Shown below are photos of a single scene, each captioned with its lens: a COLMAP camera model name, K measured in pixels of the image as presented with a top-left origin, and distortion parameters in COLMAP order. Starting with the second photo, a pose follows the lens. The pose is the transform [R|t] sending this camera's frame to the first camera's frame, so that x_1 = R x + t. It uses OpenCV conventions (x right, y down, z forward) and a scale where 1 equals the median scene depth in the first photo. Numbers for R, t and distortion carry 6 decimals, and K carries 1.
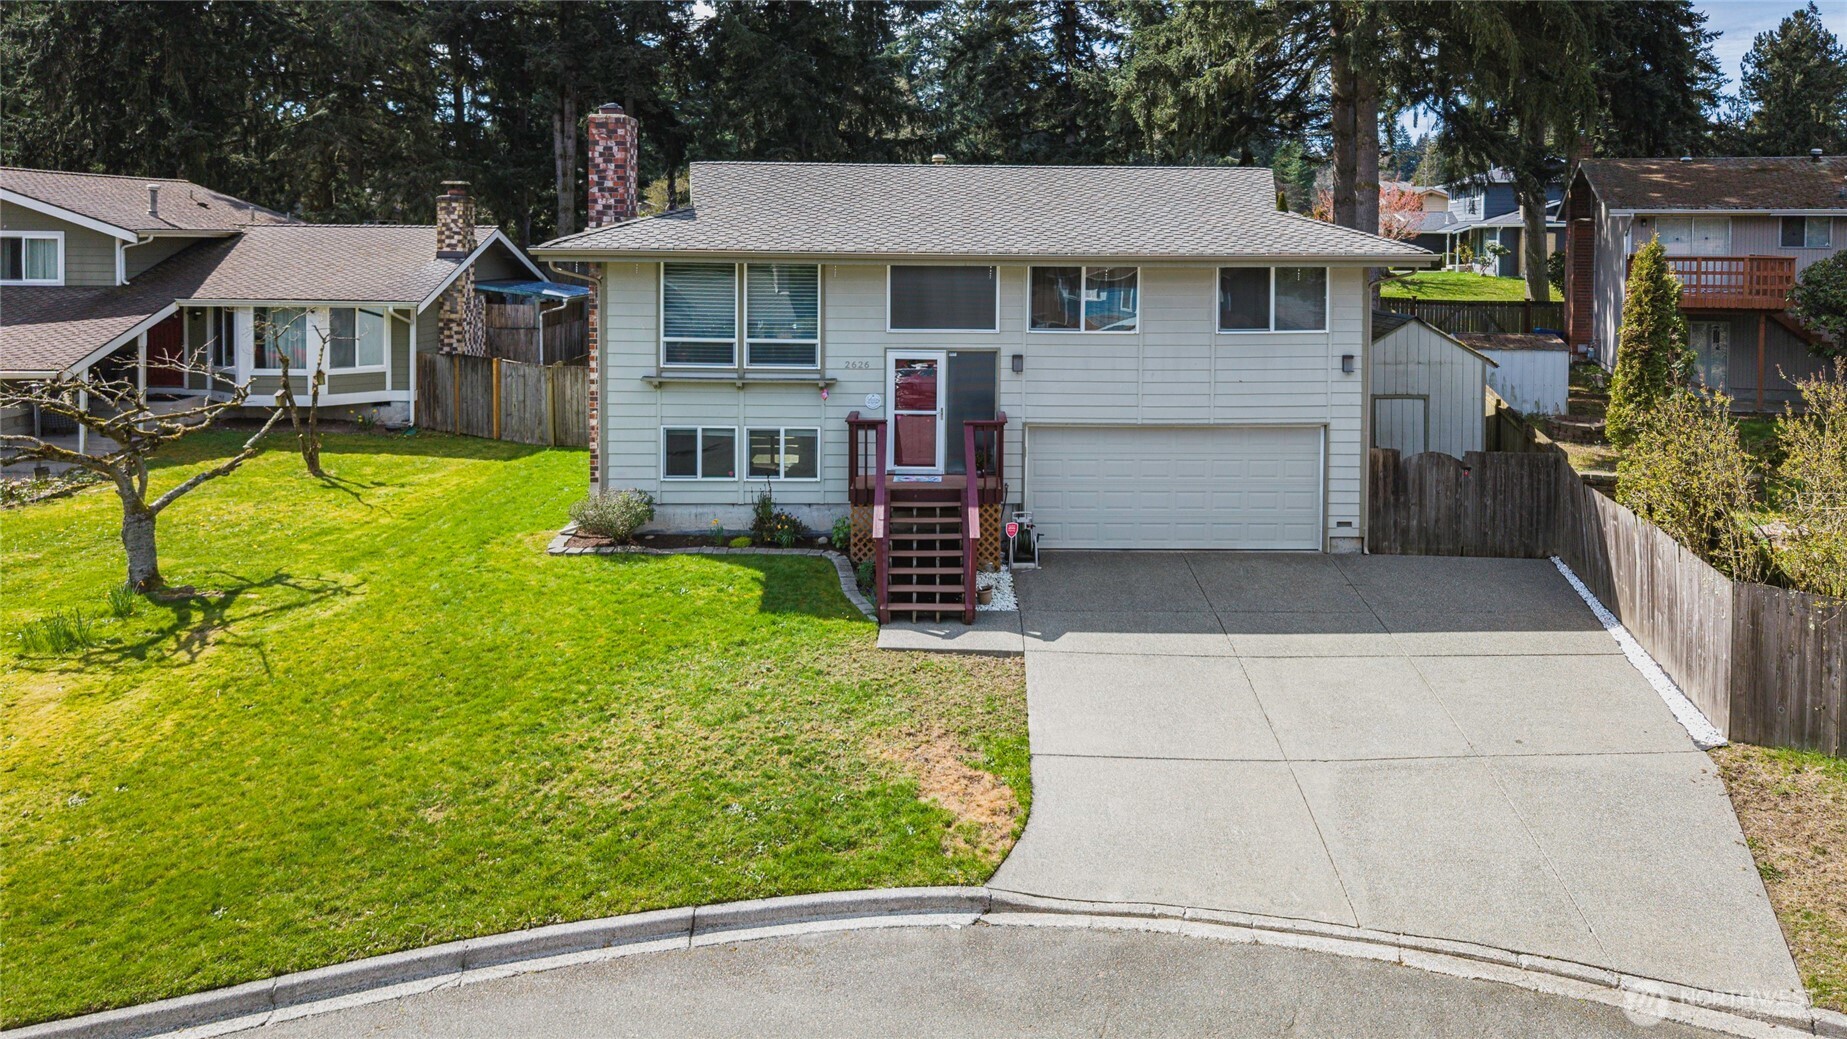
lens RADIAL K [[1287.7, 0, 923.7], [0, 1287.7, 258.7], [0, 0, 1]] dist [0.007028, 0.005253]
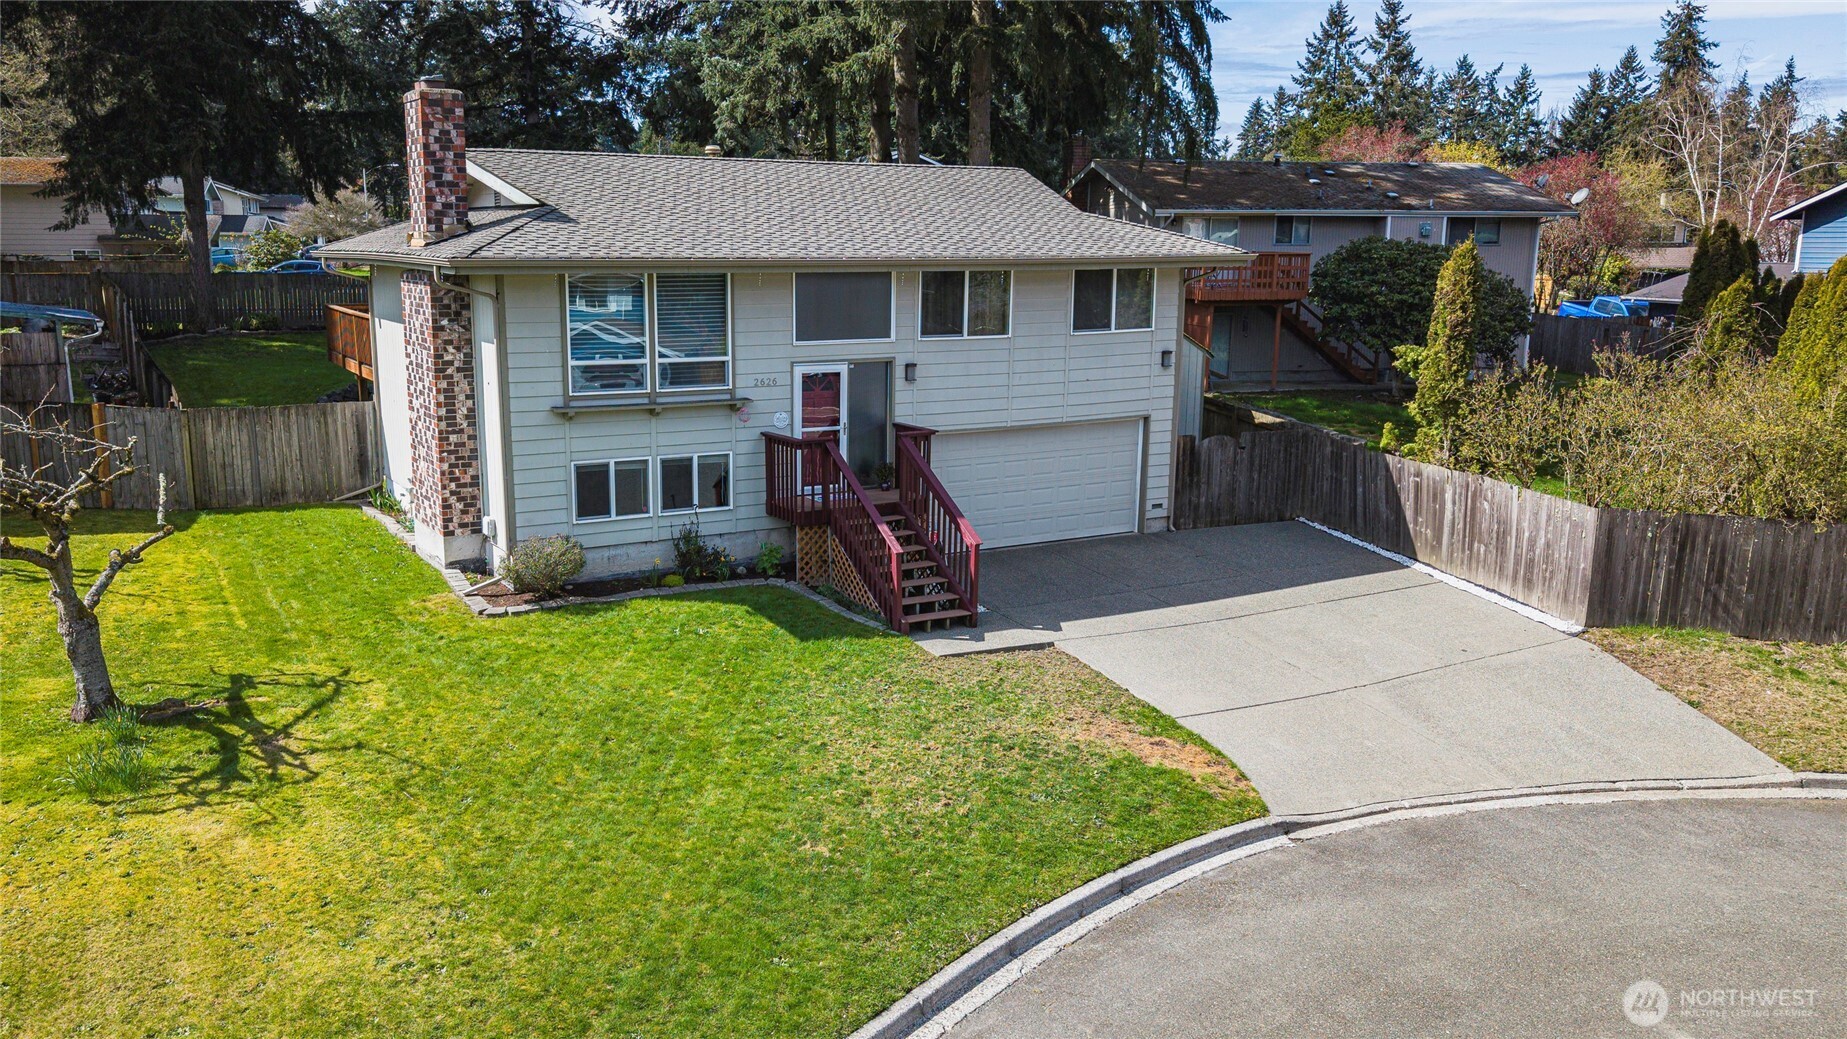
lens RADIAL K [[1416.8, 0, 923.5], [0, 1416.8, 519.5], [0, 0, 1]] dist [0.024417, 0.003836]
pose [[0.891031, -0.093835, 0.444138, -0.413887], [0.012428, 0.983078, 0.182768, -0.005627], [-0.453772, -0.157332, 0.877119, 0.035449]]
